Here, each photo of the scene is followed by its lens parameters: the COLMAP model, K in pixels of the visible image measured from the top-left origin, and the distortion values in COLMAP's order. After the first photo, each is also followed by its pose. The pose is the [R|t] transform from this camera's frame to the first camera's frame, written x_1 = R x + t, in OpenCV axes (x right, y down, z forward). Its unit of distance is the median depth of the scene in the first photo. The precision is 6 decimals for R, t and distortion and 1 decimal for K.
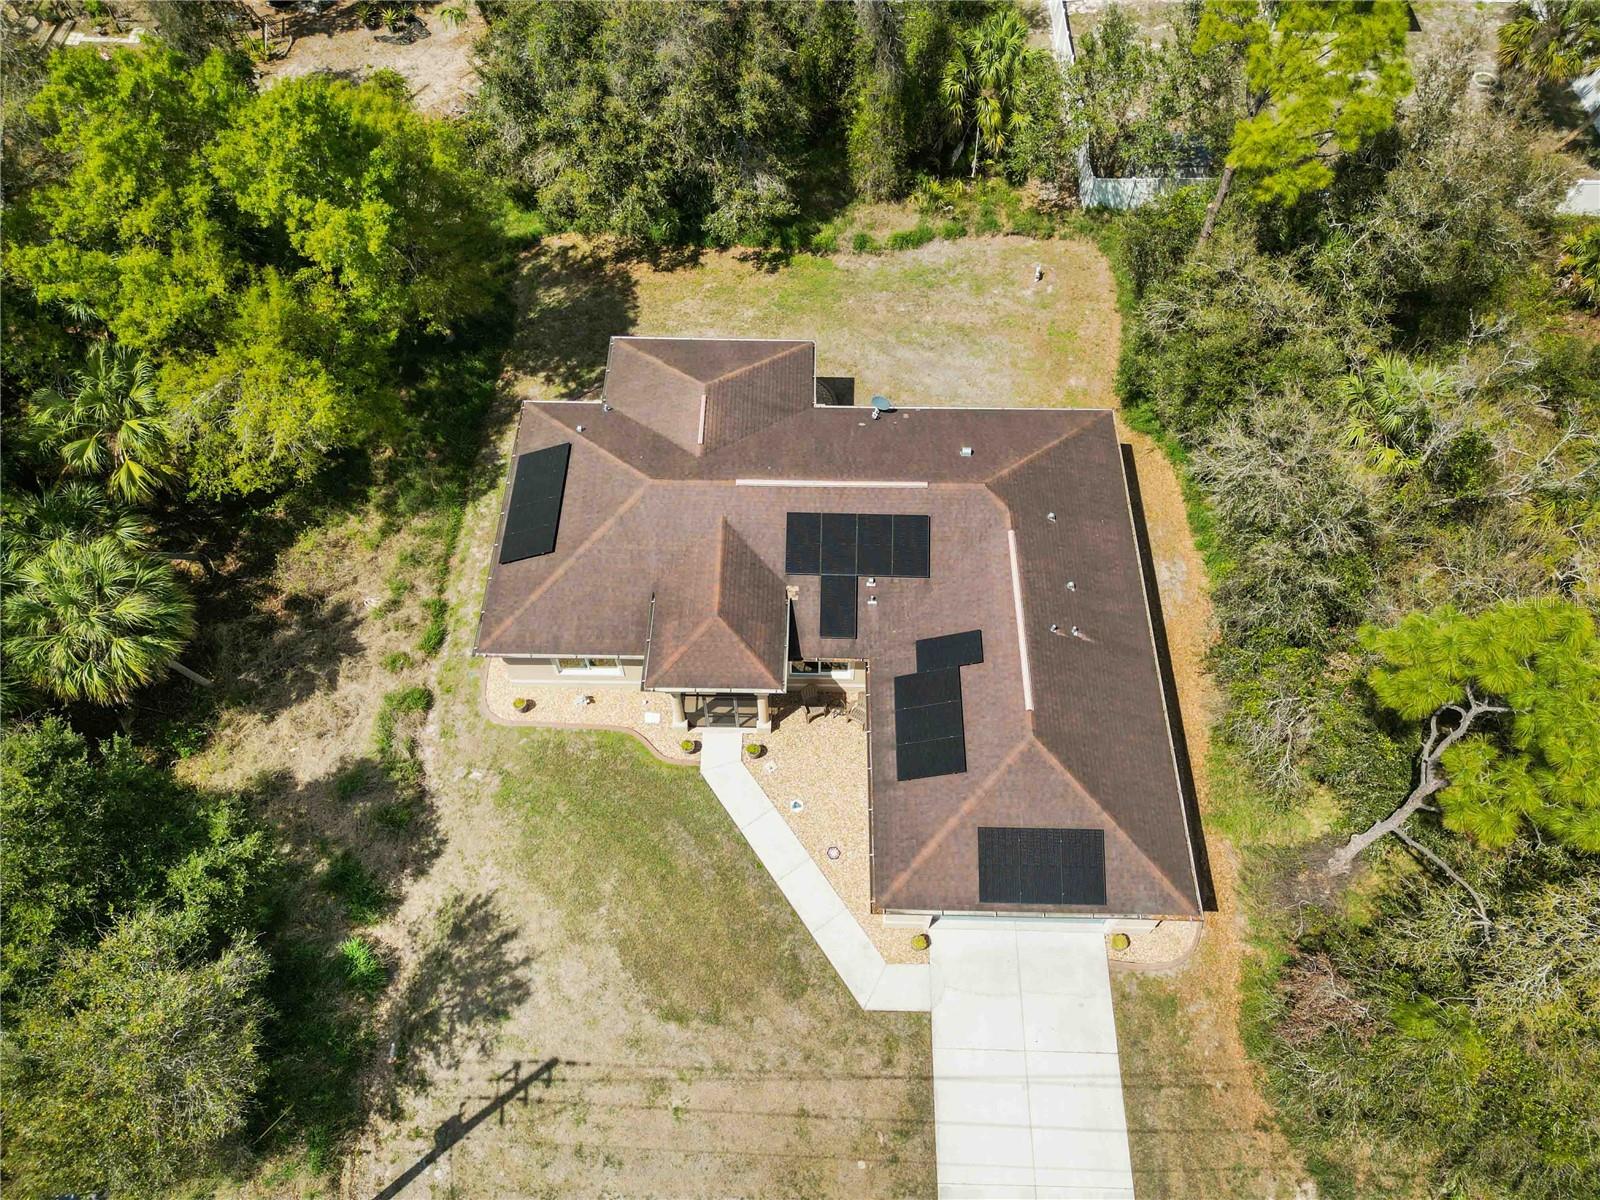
lens RADIAL K [[1129.6, 0, 800.0], [0, 1129.6, 600.0], [0, 0, 1]] dist [0.059898, -0.054866]
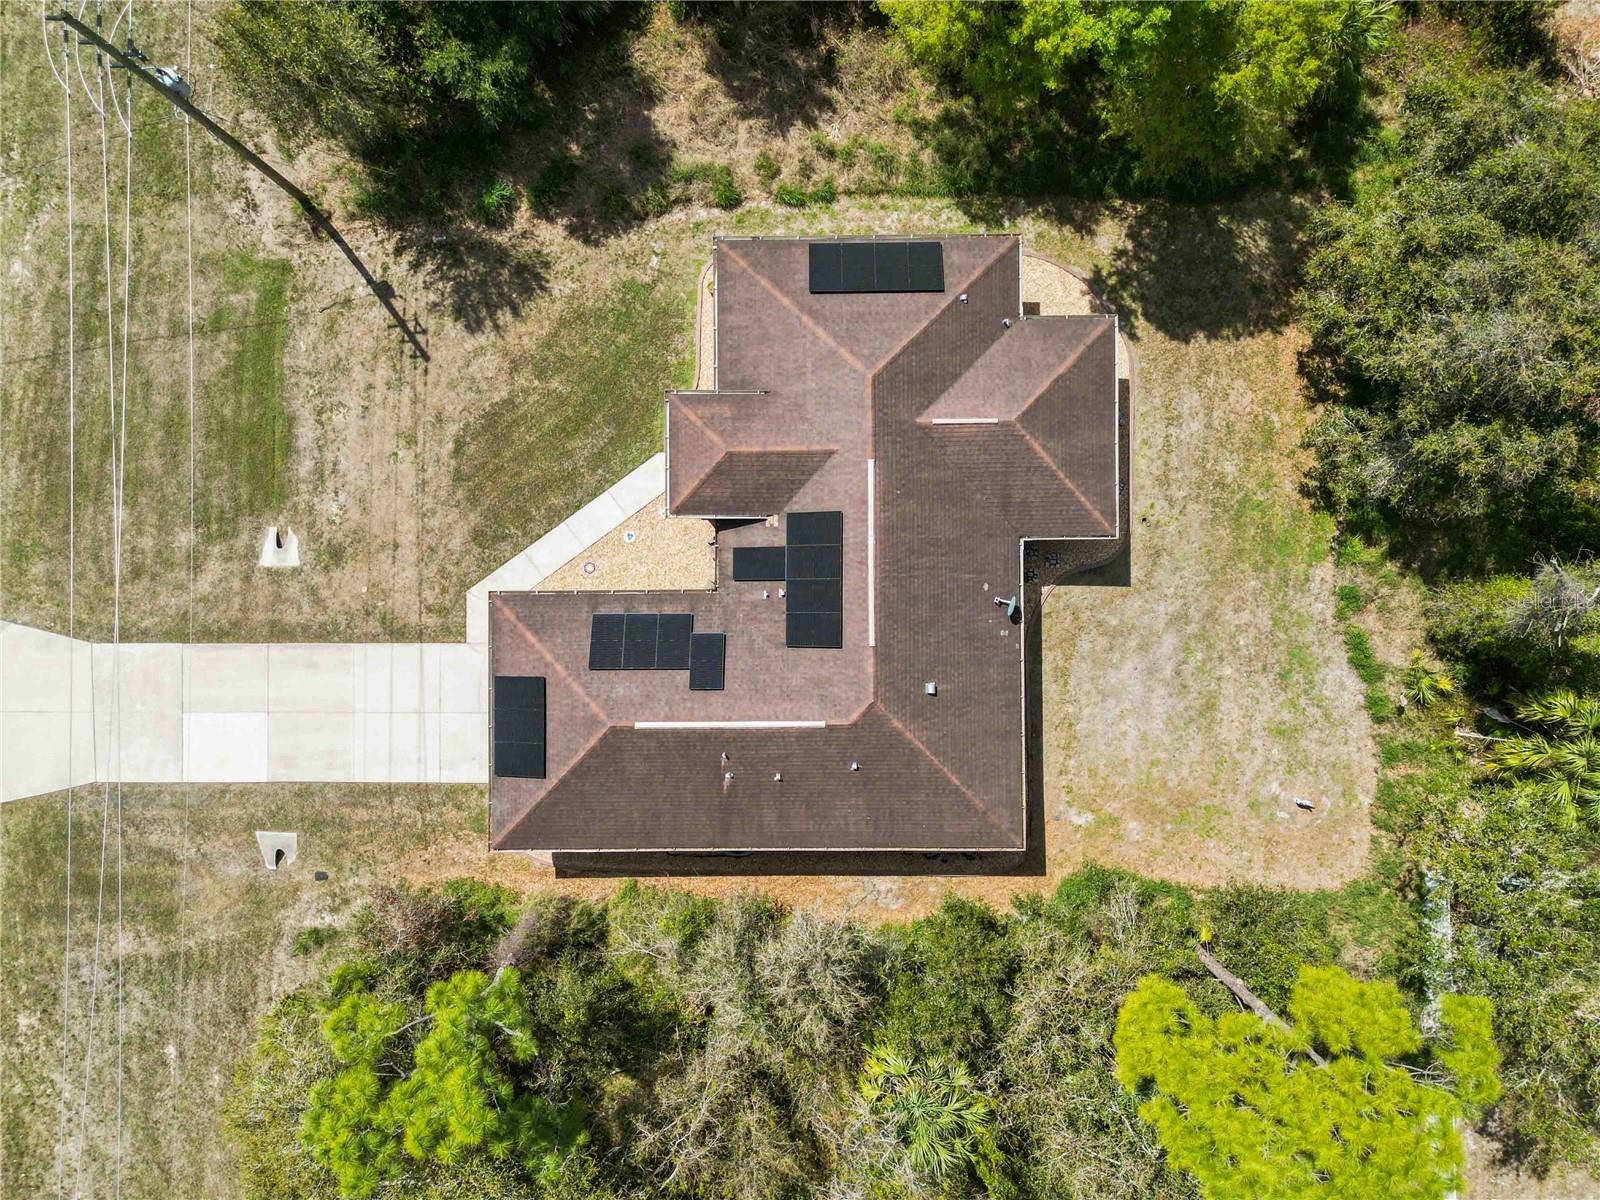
lens RADIAL K [[1129.6, 0, 800.0], [0, 1129.6, 600.0], [0, 0, 1]] dist [0.059898, -0.054866]
pose [[0.022950, 0.999619, -0.015333, 0.086650], [-0.836631, 0.027599, 0.547071, -0.616945], [0.547286, 0.000273, 0.836946, 0.109571]]
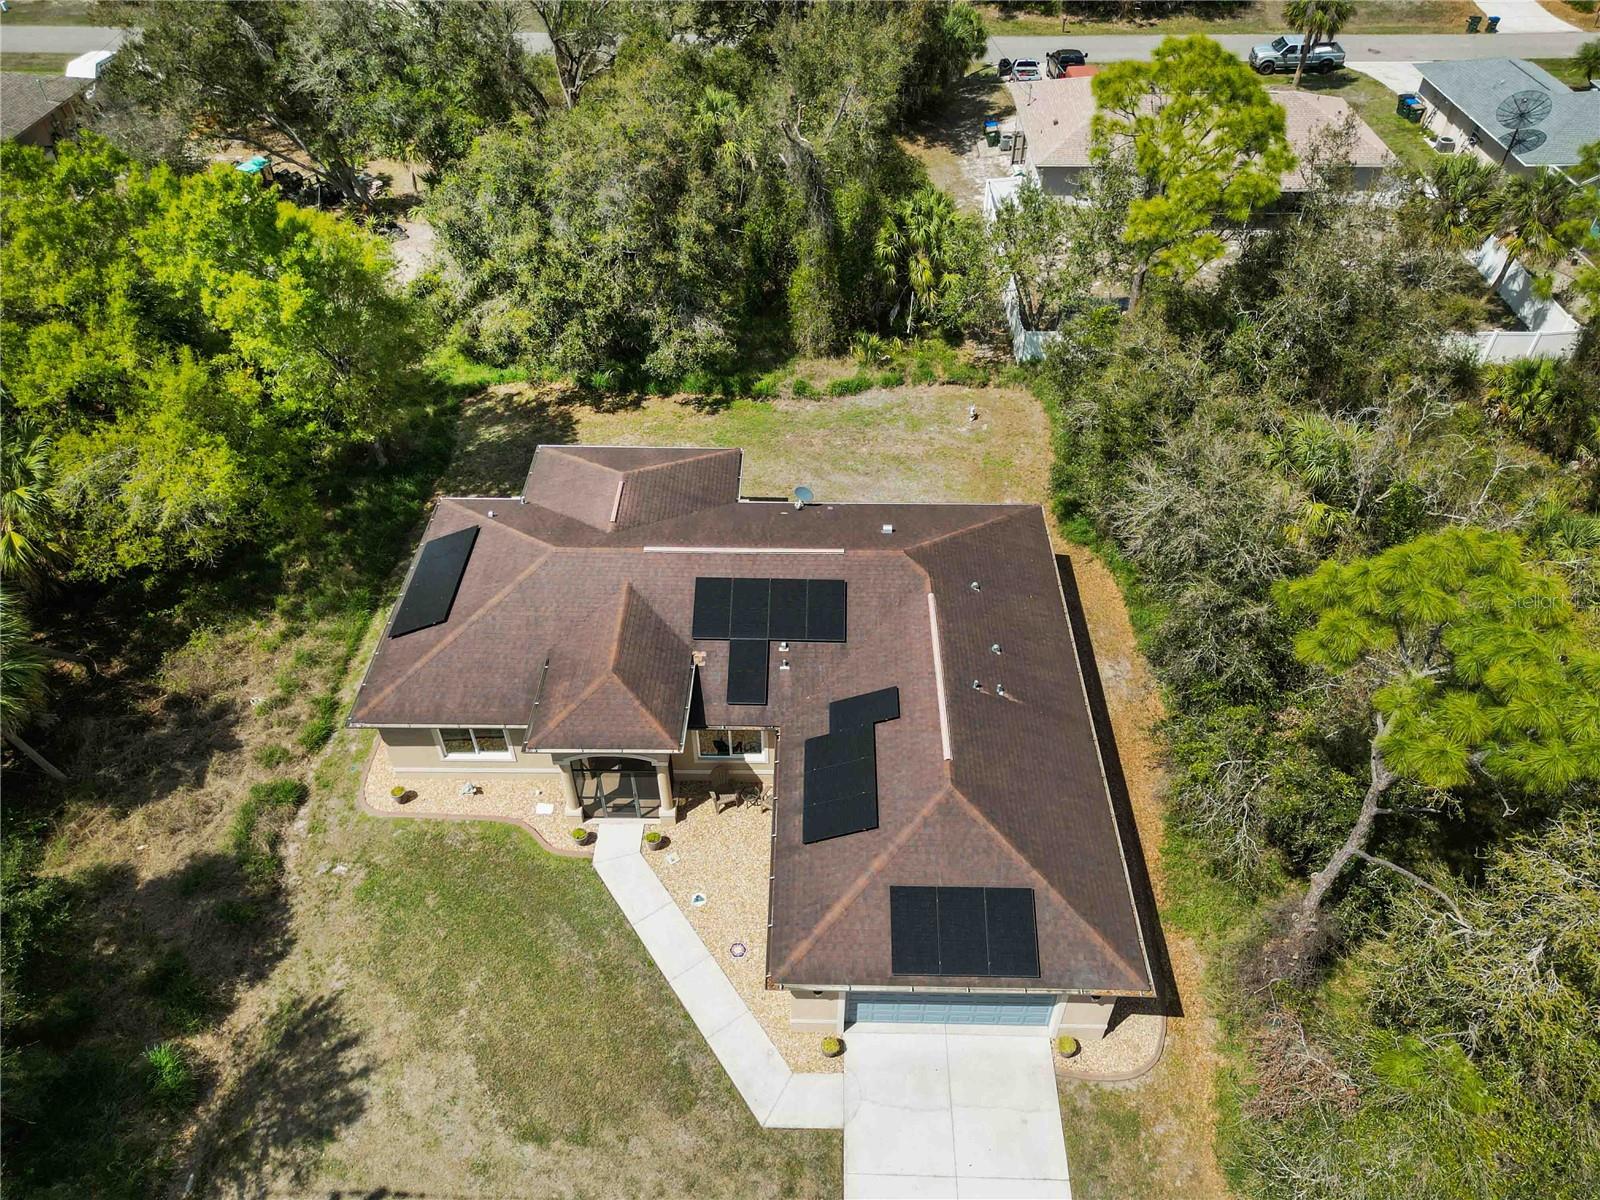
lens RADIAL K [[1129.6, 0, 800.0], [0, 1129.6, 600.0], [0, 0, 1]] dist [0.059898, -0.054866]
pose [[0.999994, -0.002109, -0.002724, 0.079366], [0.001348, 0.967162, -0.254156, 0.183009], [0.003171, 0.254151, 0.967159, 0.087827]]
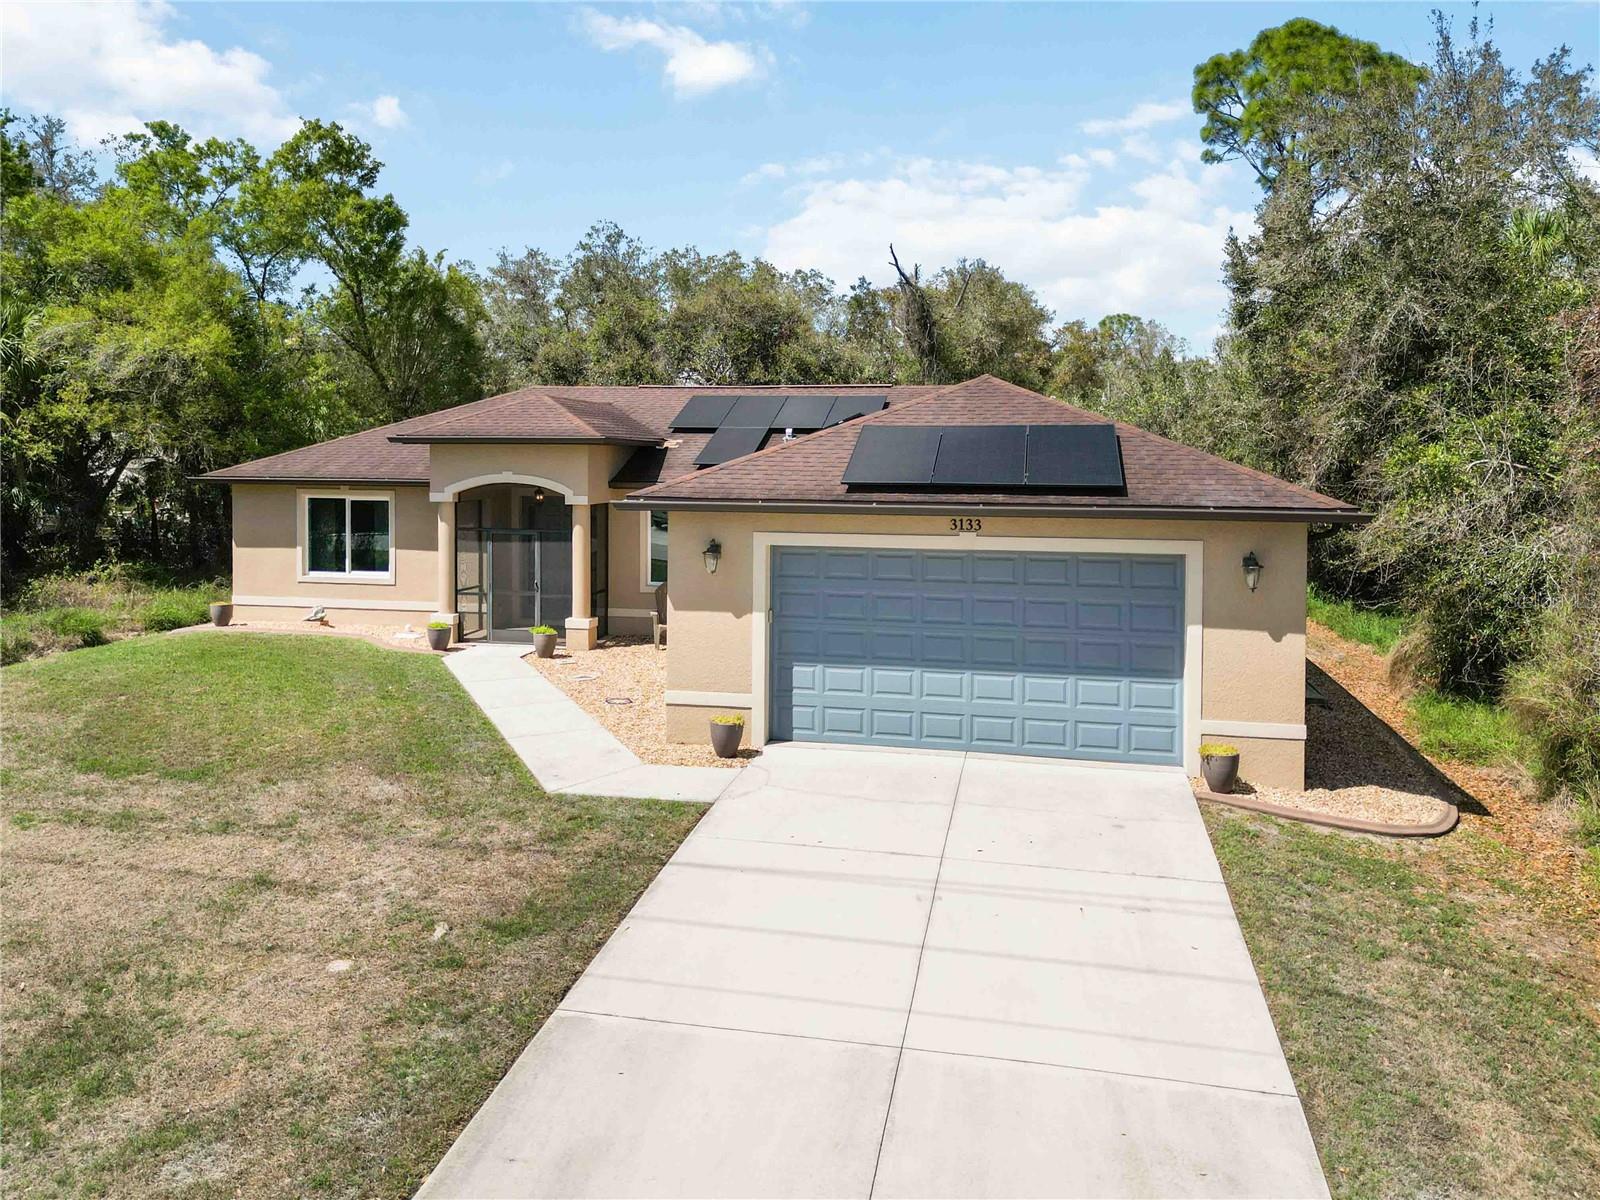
lens RADIAL K [[1176.9, 0, 803.6], [0, 1176.9, 484.1], [0, 0, 1]] dist [0.050454, -0.039458]
pose [[0.983874, 0.009733, -0.178598, 0.197460], [-0.153615, 0.557467, -0.815863, 0.570448], [0.091622, 0.830142, 0.549972, 0.637323]]
